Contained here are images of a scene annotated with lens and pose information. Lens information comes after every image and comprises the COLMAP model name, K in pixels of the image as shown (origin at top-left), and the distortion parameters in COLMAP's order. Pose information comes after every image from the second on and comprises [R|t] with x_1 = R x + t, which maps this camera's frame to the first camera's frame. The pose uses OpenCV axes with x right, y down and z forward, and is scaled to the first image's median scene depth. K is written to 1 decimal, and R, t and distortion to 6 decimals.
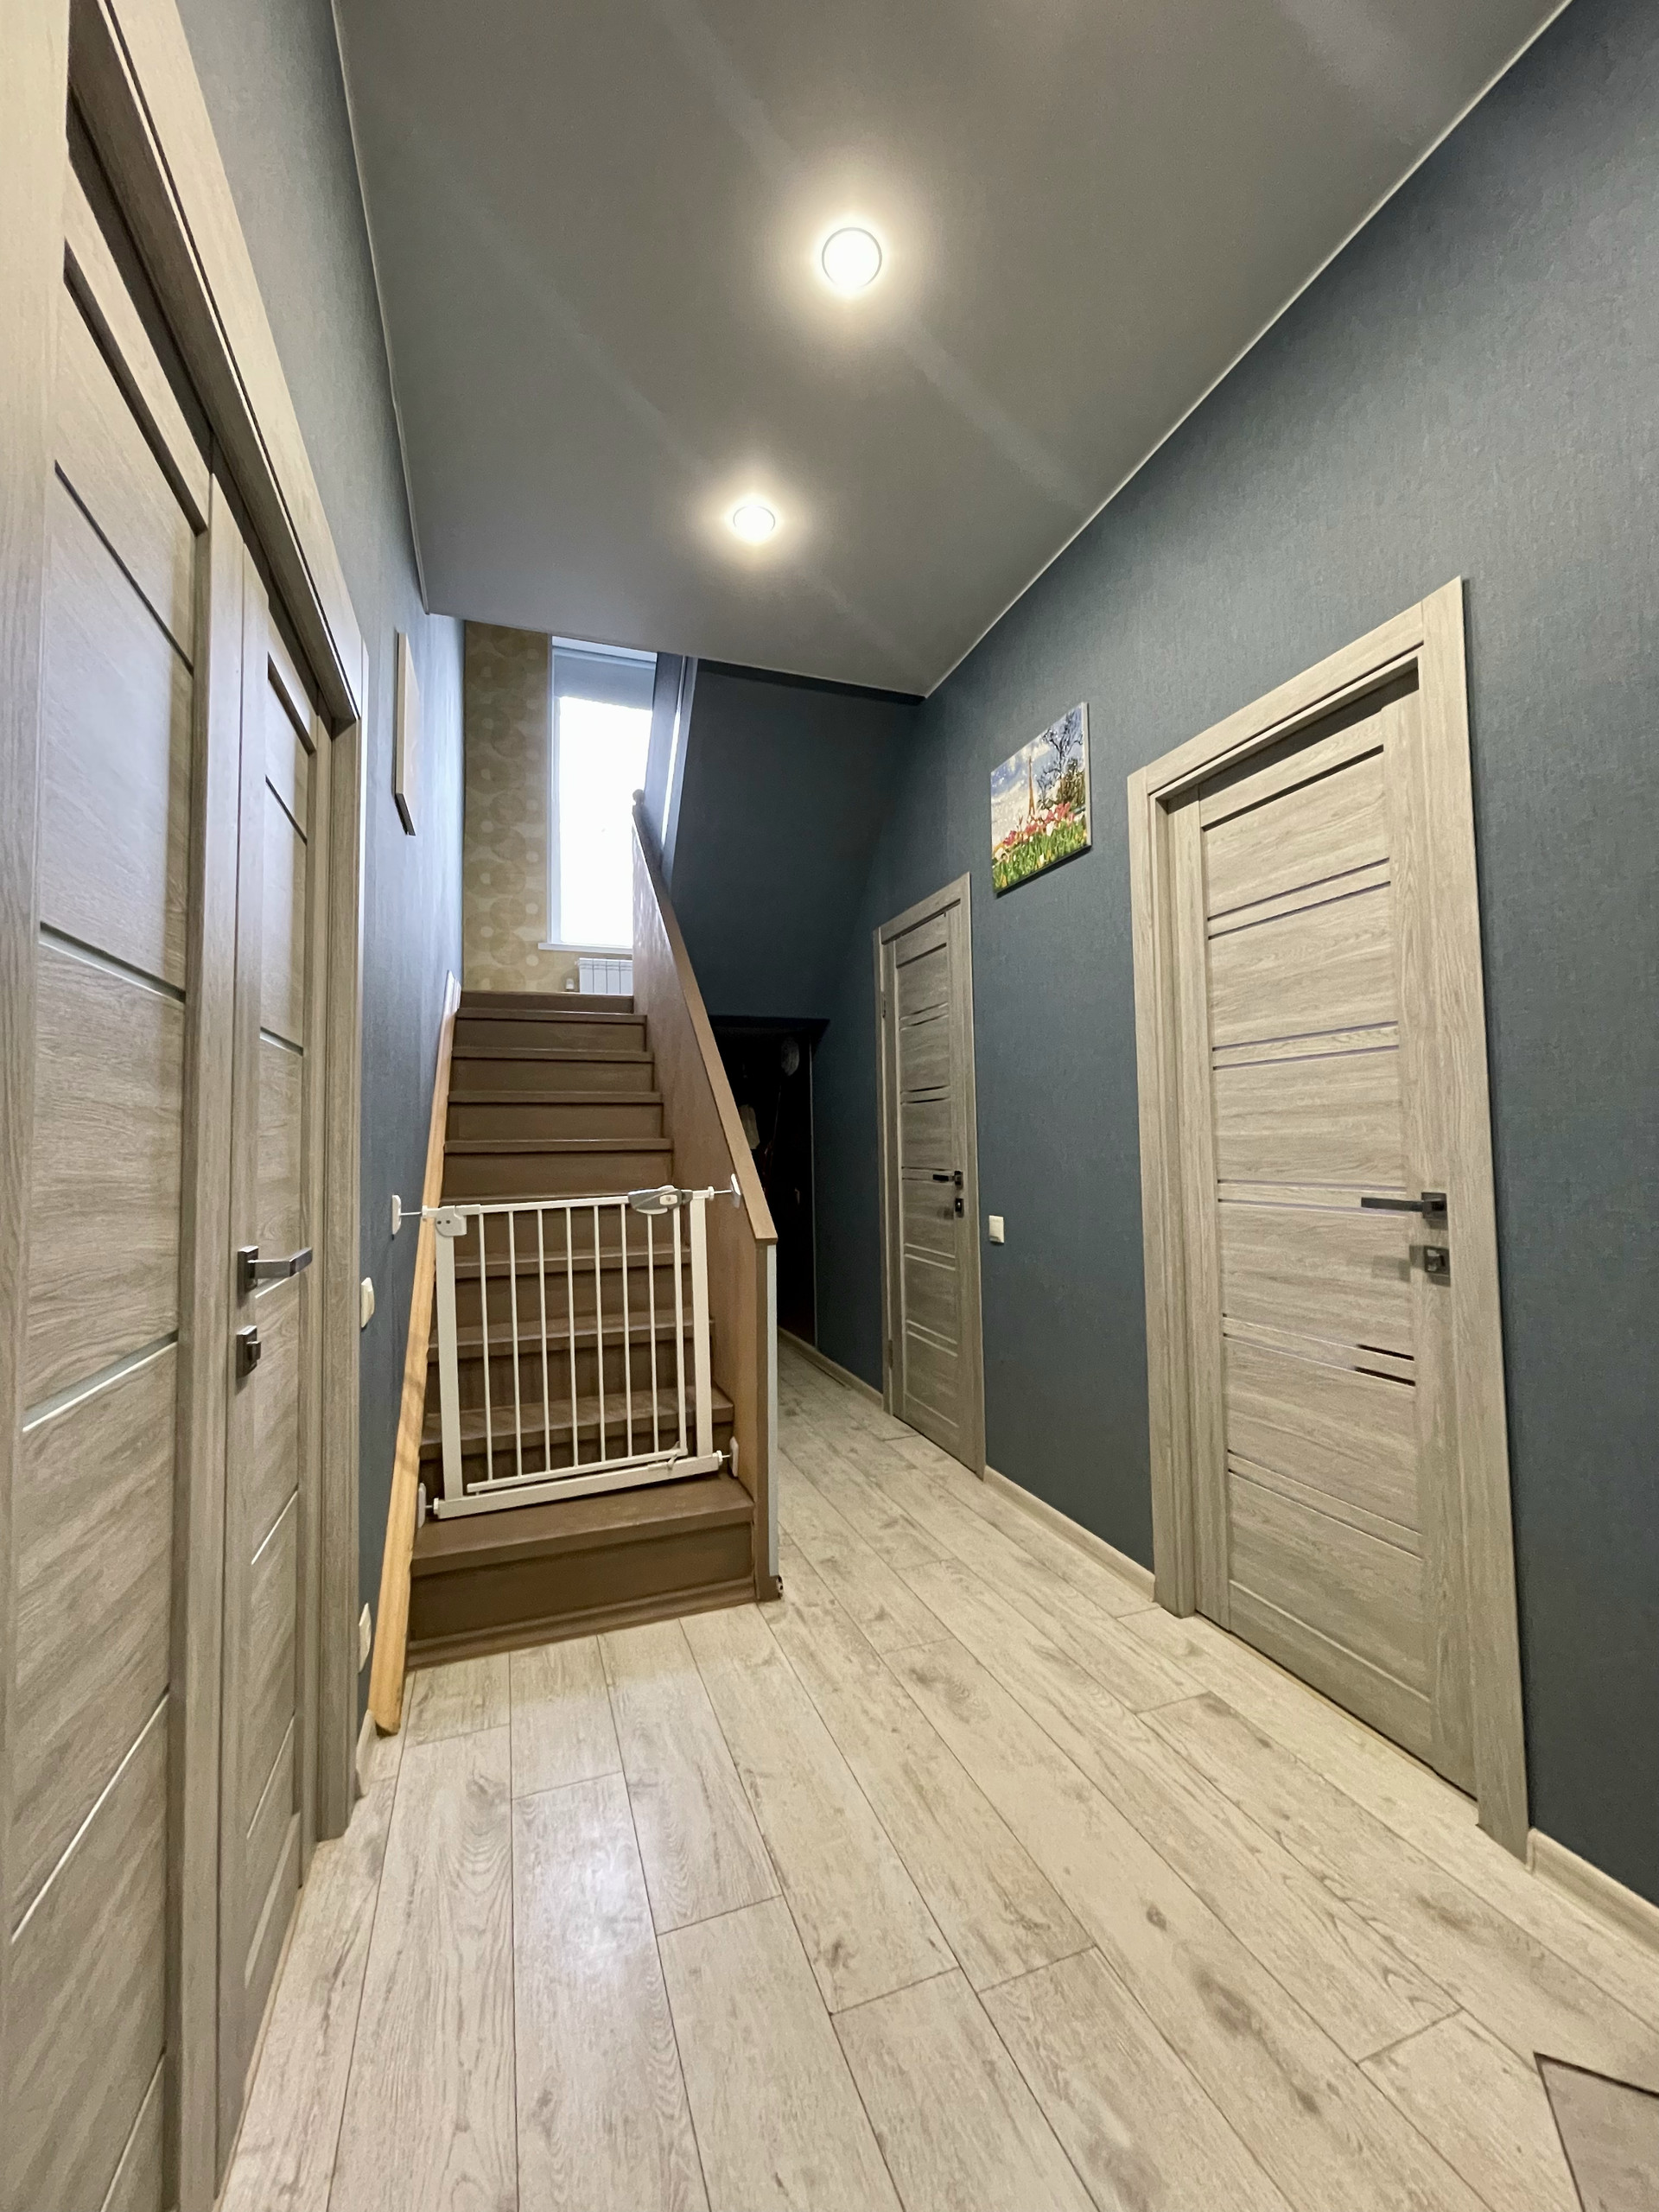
lens RADIAL K [[889.8, 0, 841.3], [0, 889.8, 1109.7], [0, 0, 1]] dist [-0.006319, -0.000615]
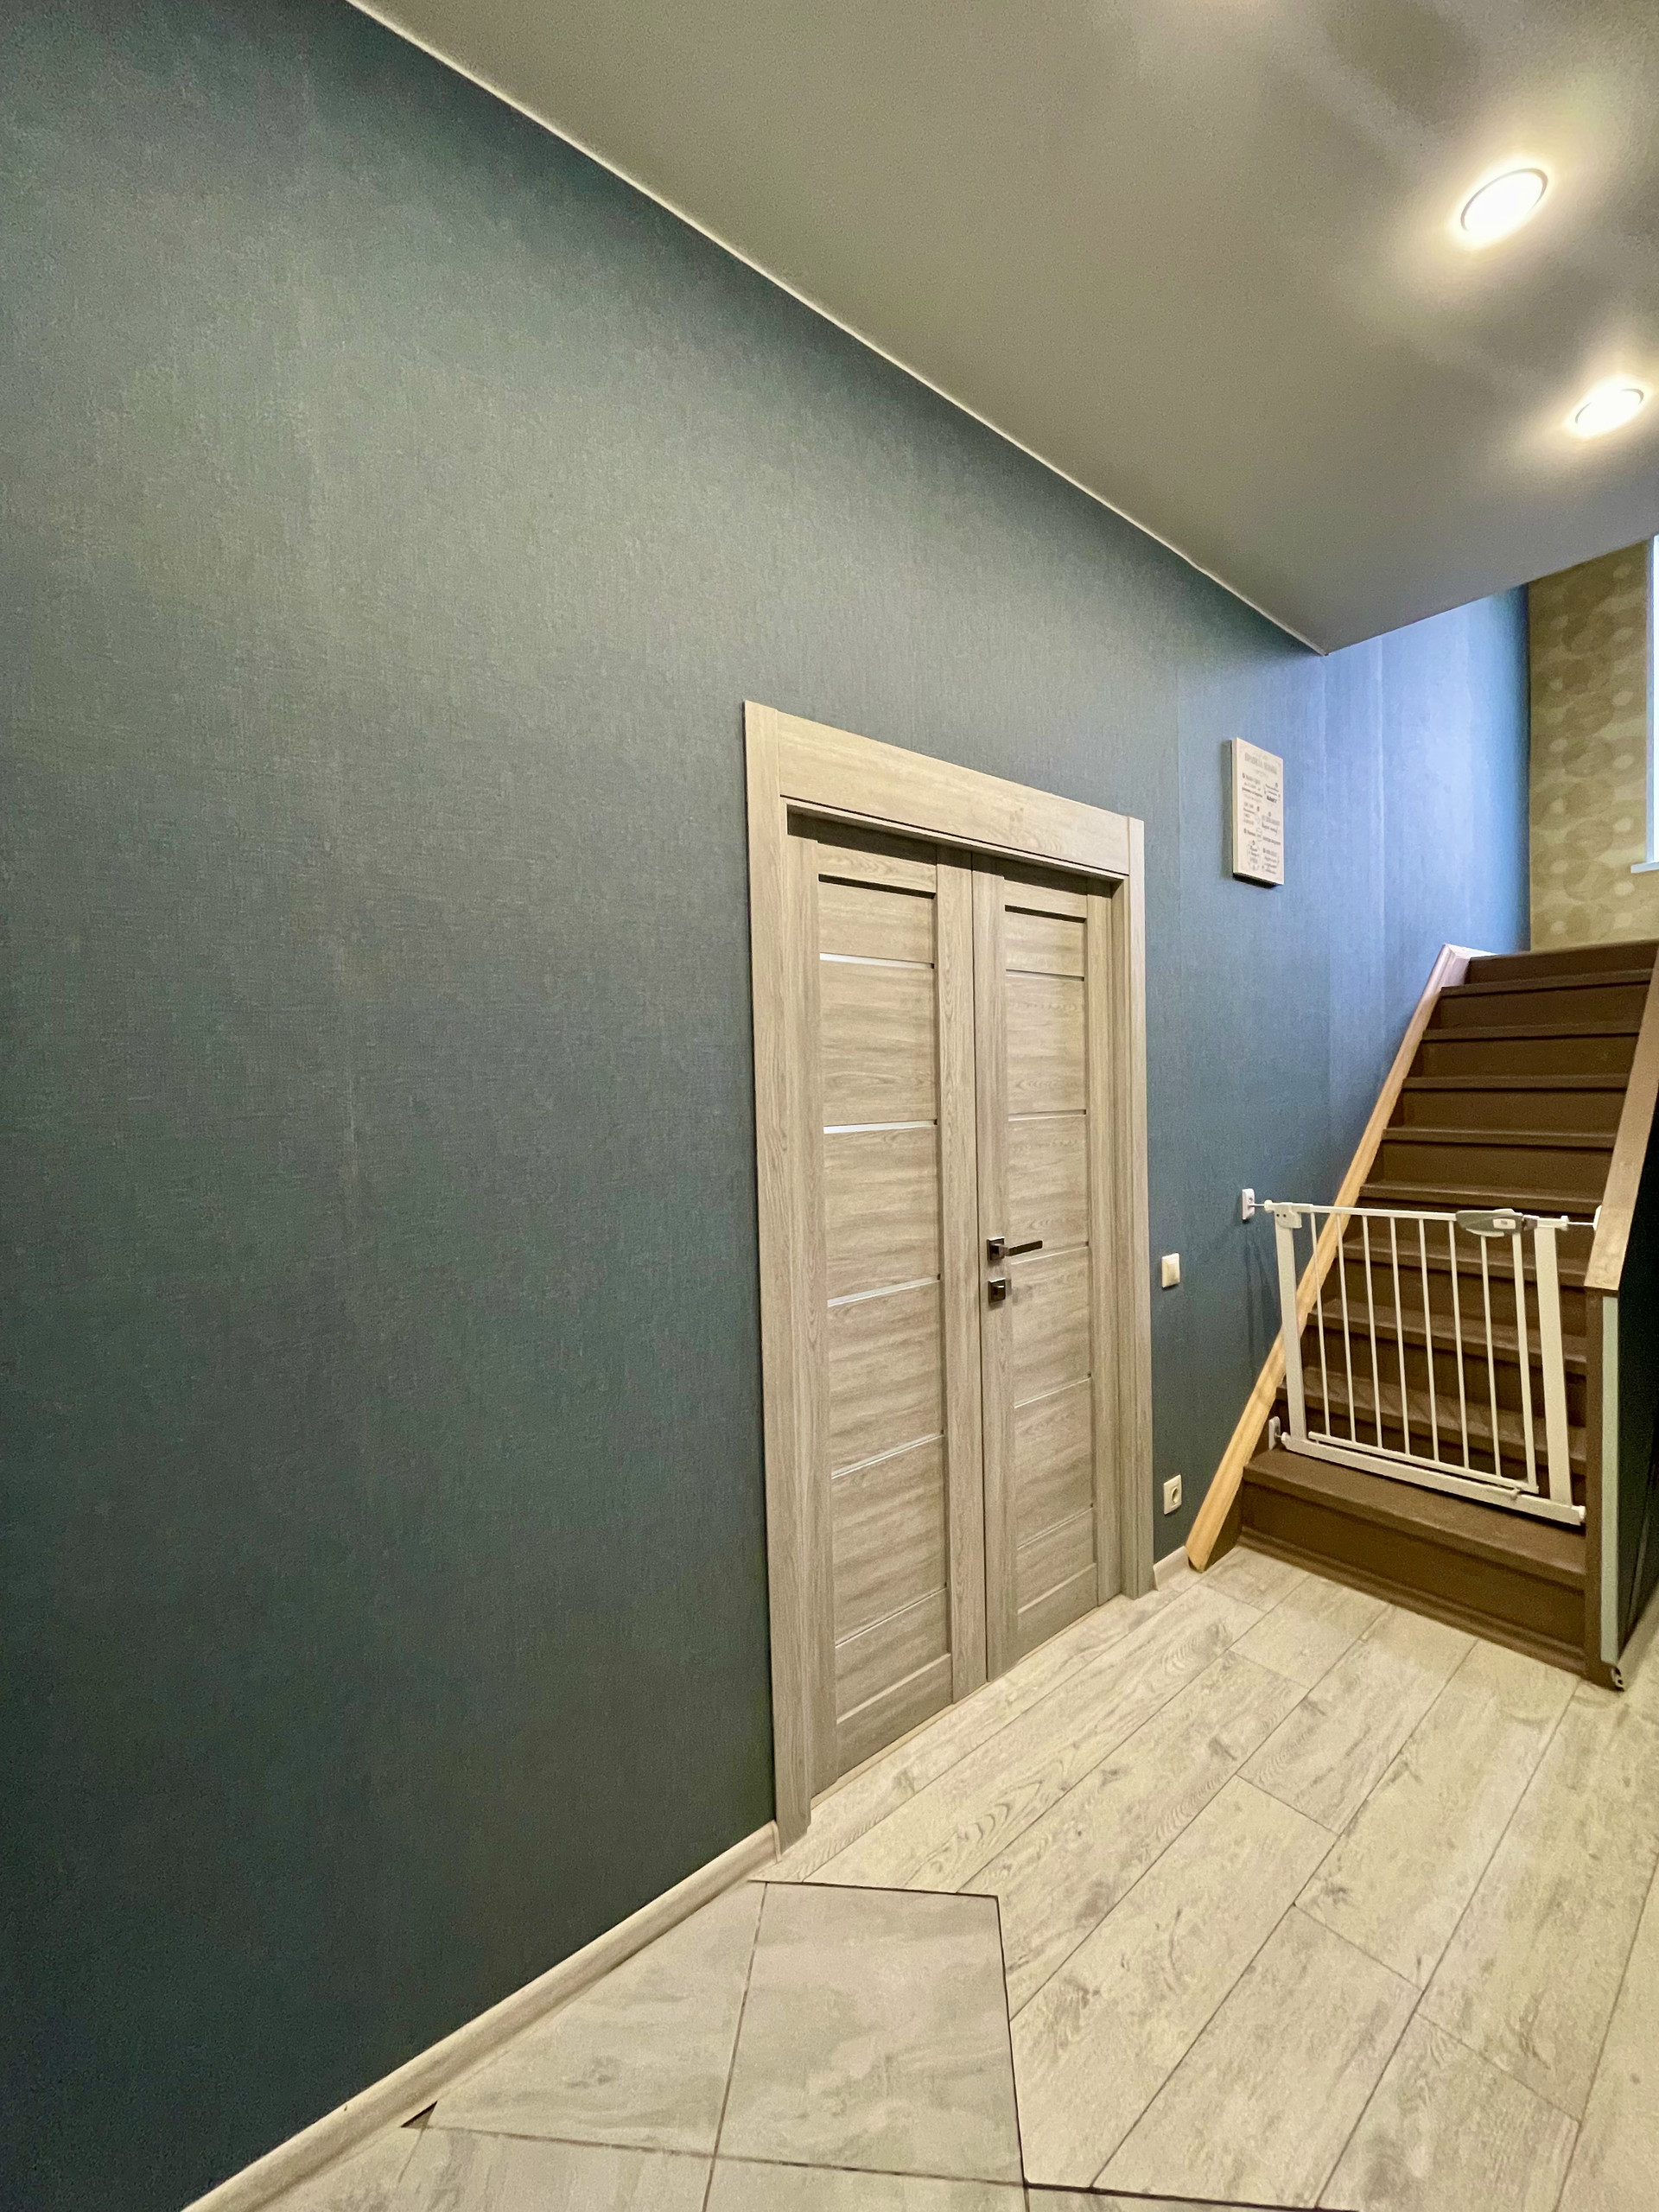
lens RADIAL K [[889.8, 0, 822.1], [0, 889.8, 1097.7], [0, 0, 1]] dist [-0.006319, -0.000615]
pose [[0.323827, 0.028581, -0.945685, 0.549131], [0.053728, 0.997375, 0.048541, -0.141020], [0.944590, -0.066529, 0.321441, 0.010848]]
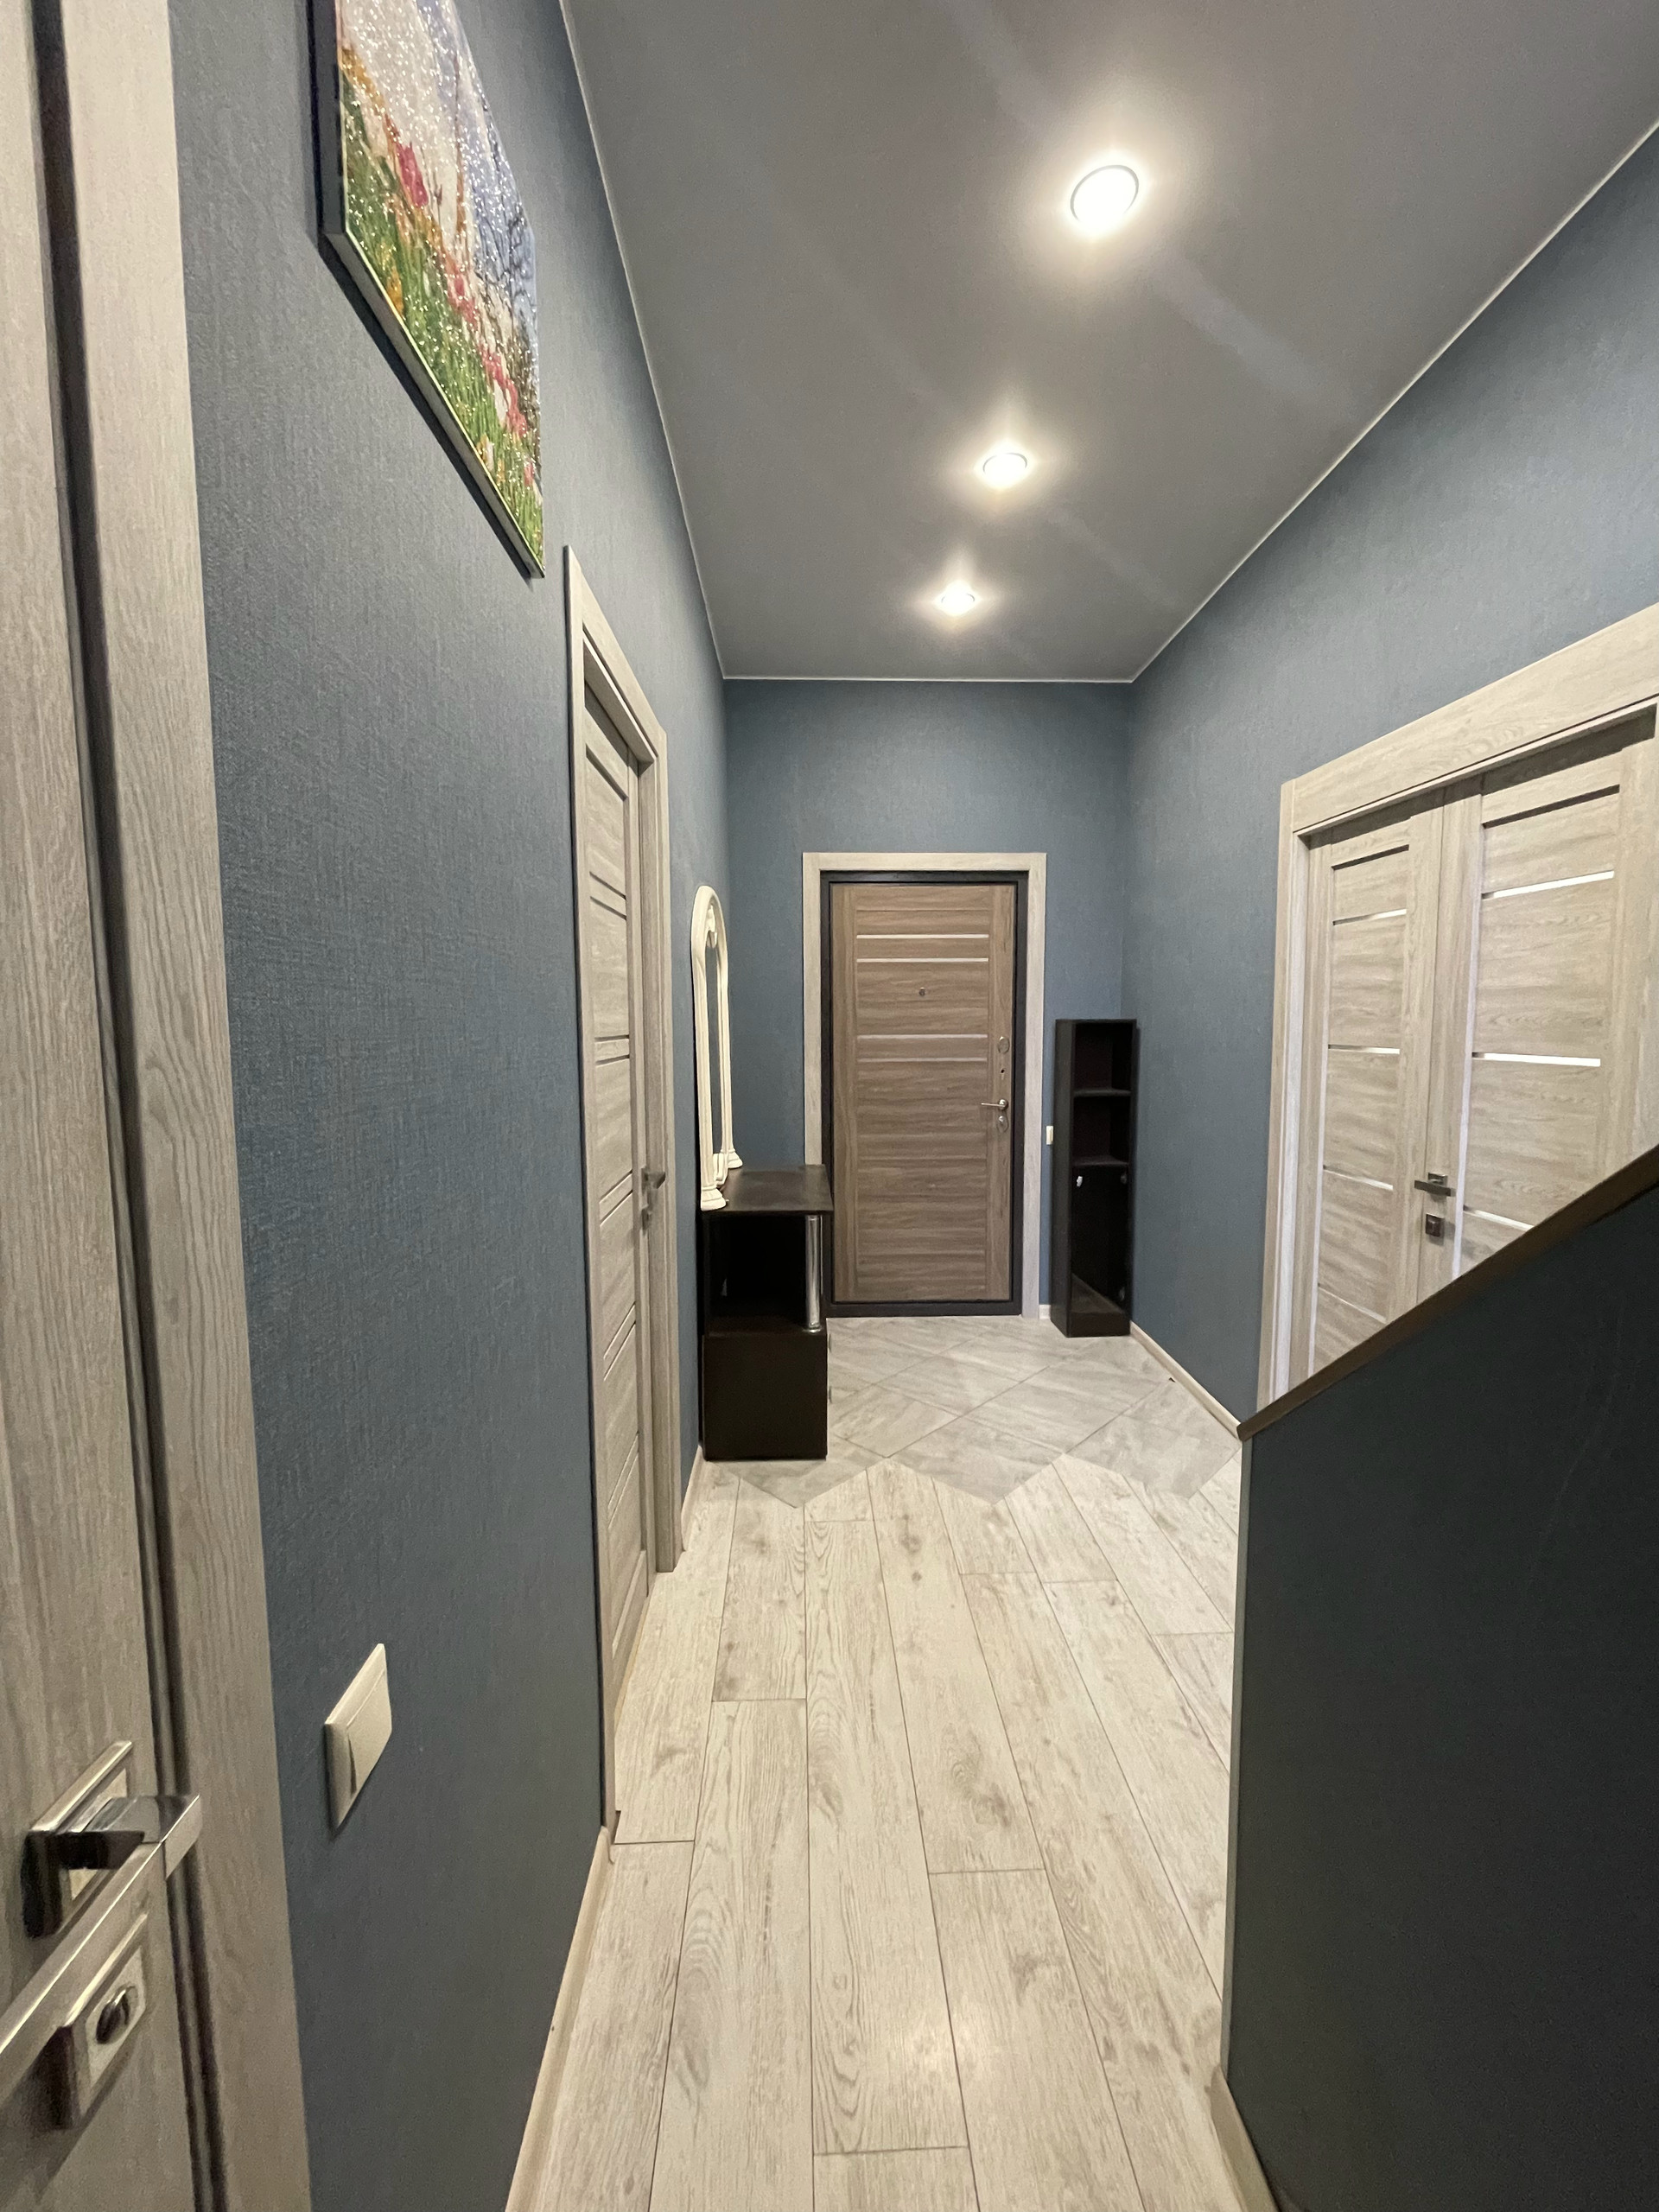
lens RADIAL K [[889.8, 0, 828.3], [0, 889.8, 1106.1], [0, 0, 1]] dist [-0.006319, -0.000615]
pose [[-0.945514, -0.011749, 0.325370, -0.019472], [0.007195, 0.998351, 0.056958, -0.059750], [-0.325502, 0.056196, -0.943870, 1.706149]]
